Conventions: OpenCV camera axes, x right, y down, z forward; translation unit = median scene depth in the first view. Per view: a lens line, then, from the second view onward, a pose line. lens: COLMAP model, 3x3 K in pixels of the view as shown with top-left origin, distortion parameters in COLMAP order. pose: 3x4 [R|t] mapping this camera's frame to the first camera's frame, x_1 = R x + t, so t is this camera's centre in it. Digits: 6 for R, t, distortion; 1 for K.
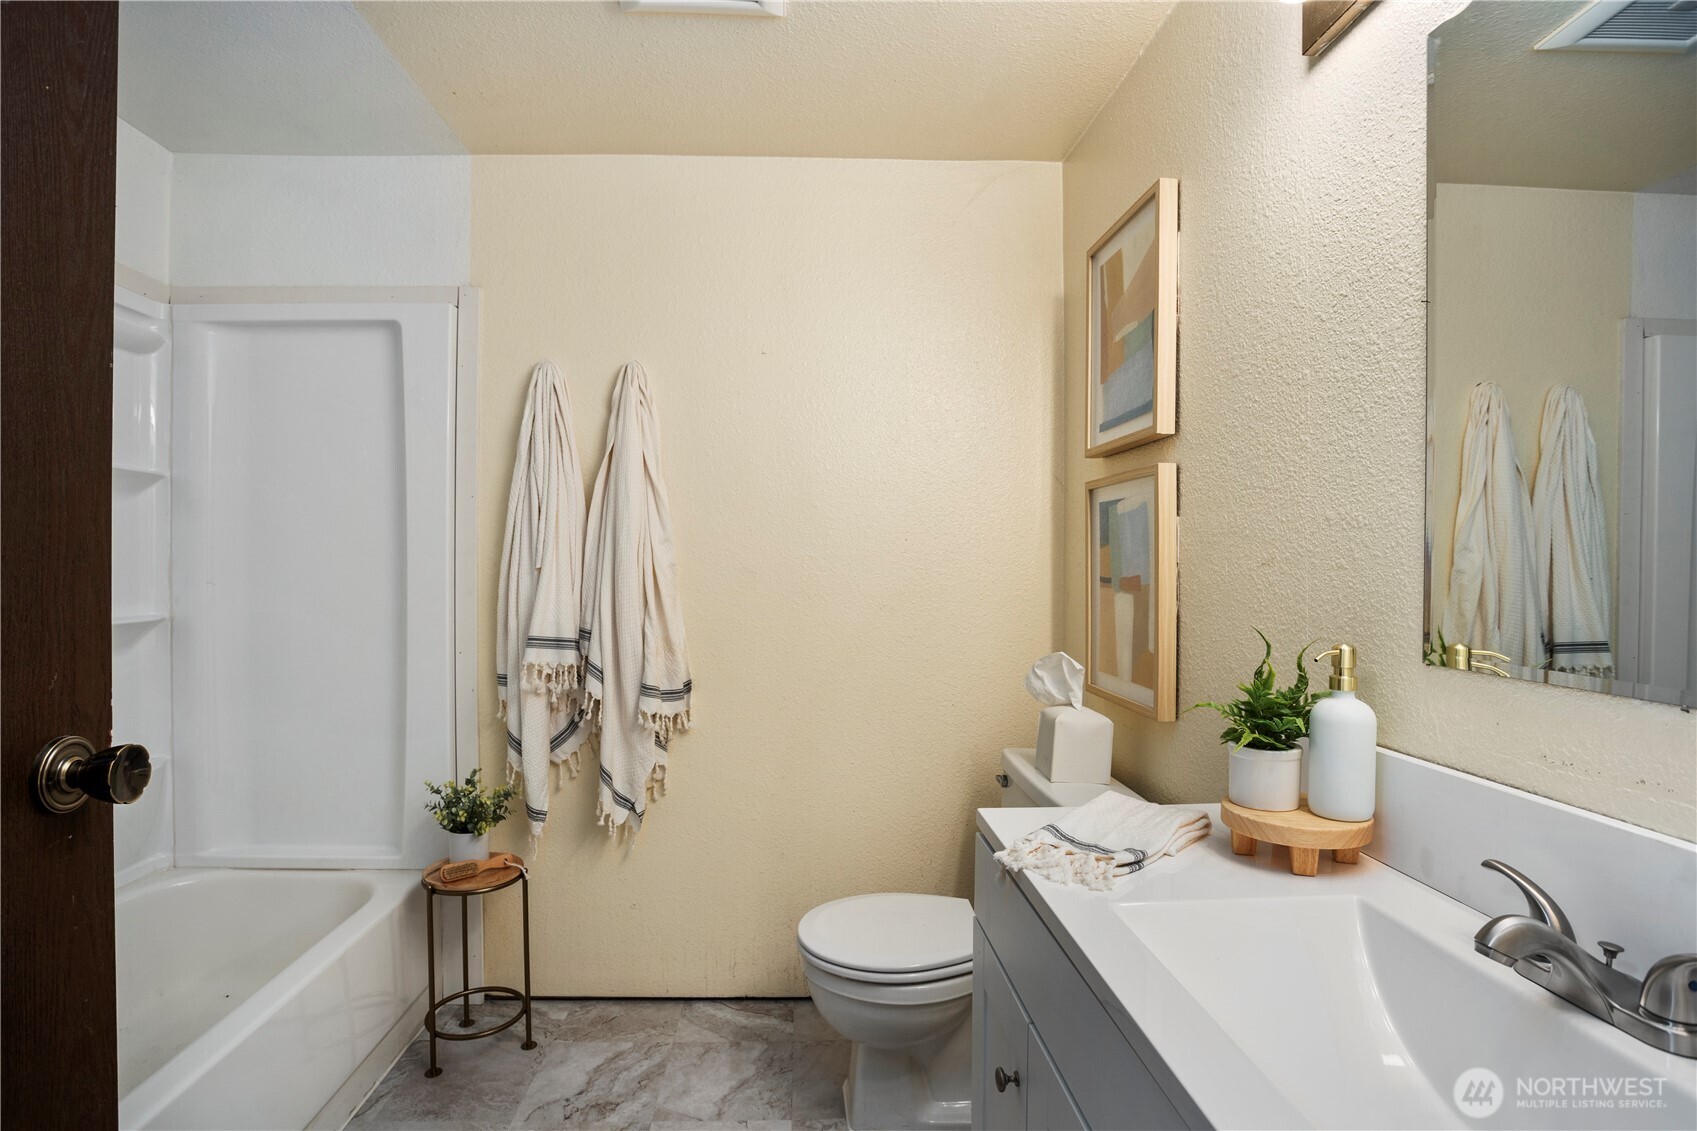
lens RADIAL K [[856.5, 0, 838.8], [0, 856.5, 562.0], [0, 0, 1]] dist [-0.068776, 0.025180]
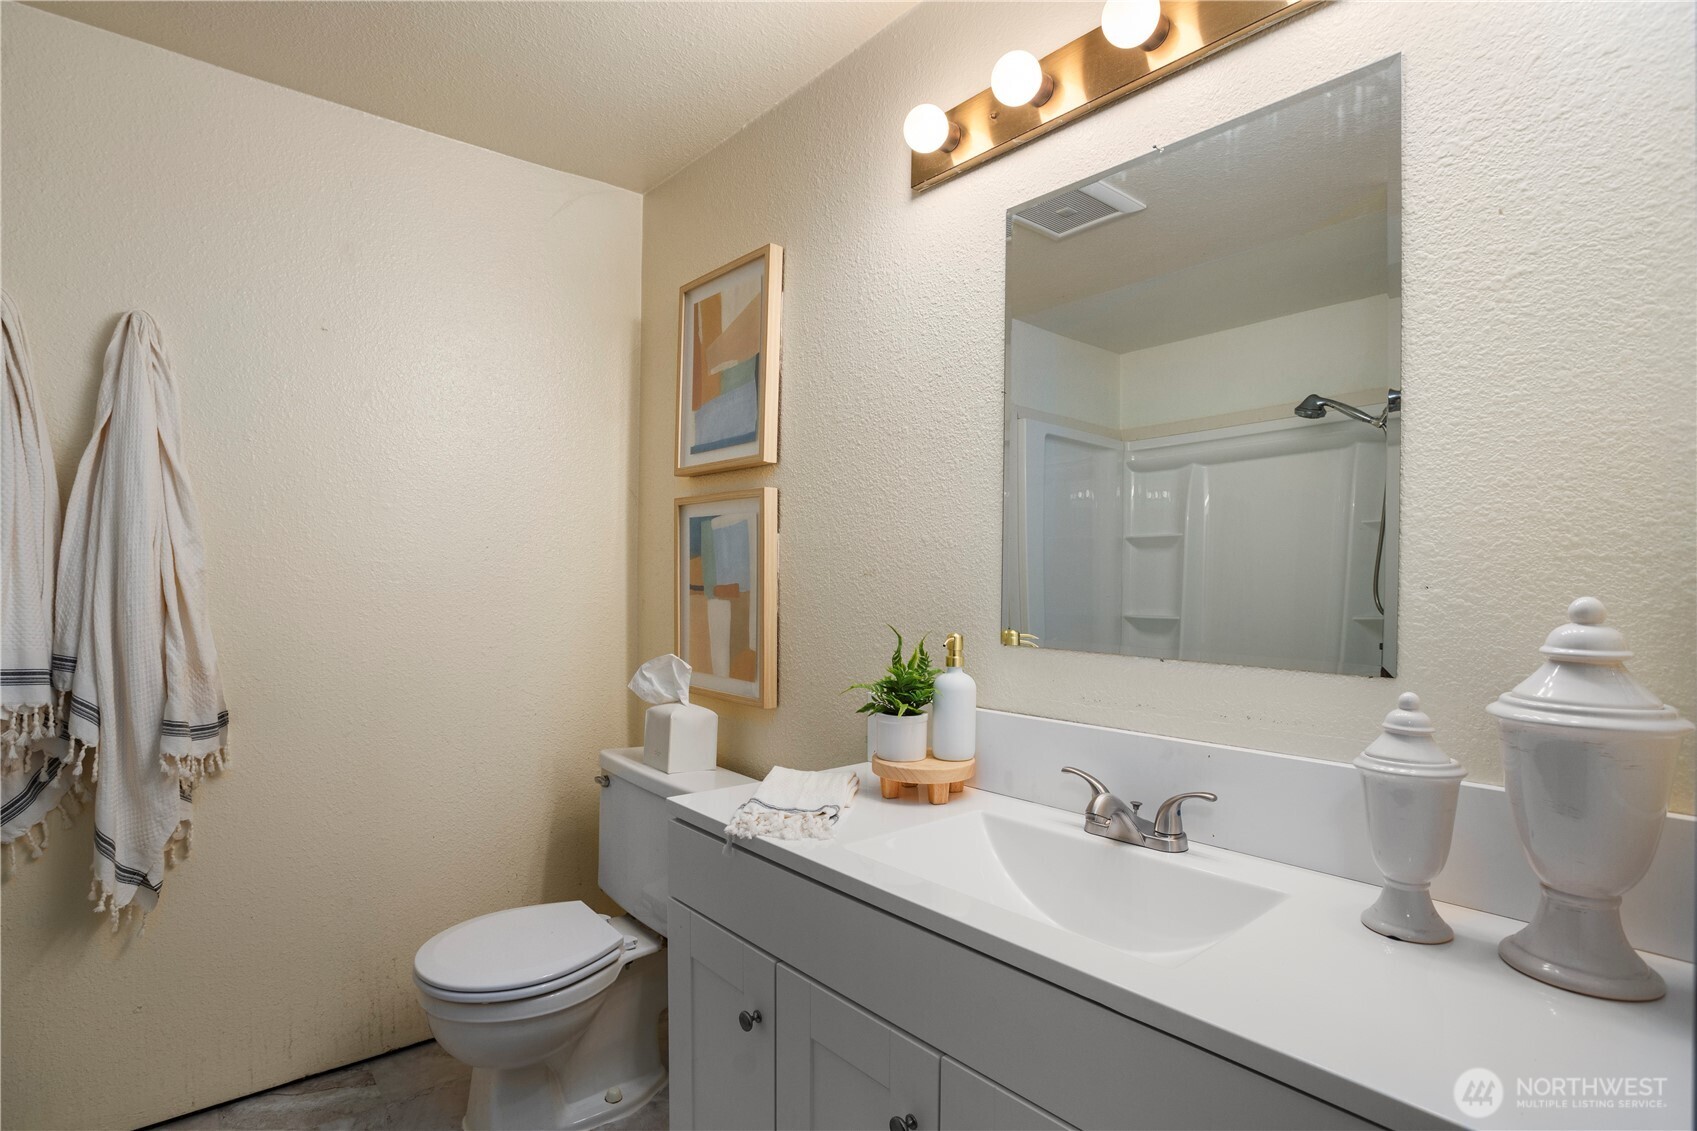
lens RADIAL K [[856.5, 0, 853.2], [0, 856.5, 567.7], [0, 0, 1]] dist [-0.068776, 0.025180]
pose [[0.787538, 0.008535, 0.616207, -0.200780], [-0.006860, 0.999964, -0.005082, -0.000399], [-0.616228, -0.000225, 0.787568, -0.001482]]
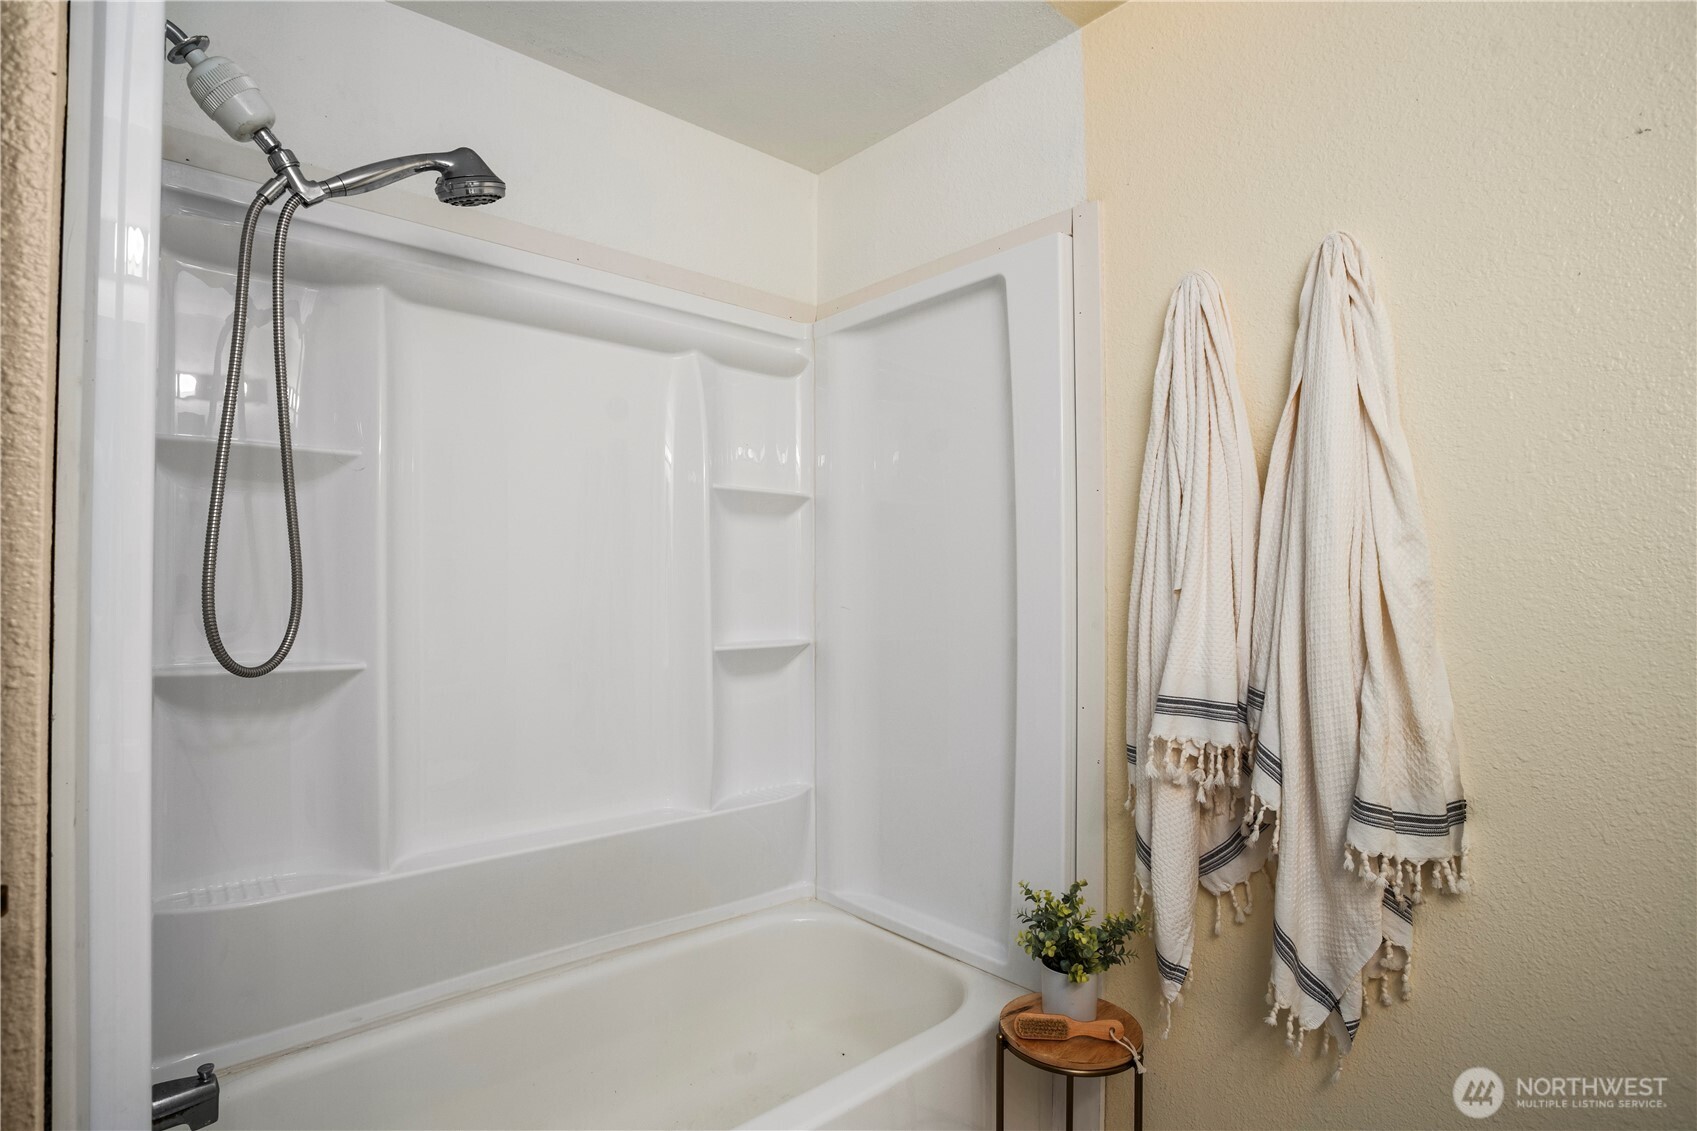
lens RADIAL K [[856.5, 0, 803.8], [0, 856.5, 580.8], [0, 0, 1]] dist [-0.068776, 0.025180]
pose [[0.610793, -0.012502, -0.791691, -0.018026], [0.008783, 0.999921, -0.009014, 0.003562], [0.791741, -0.001448, 0.610855, 0.383461]]
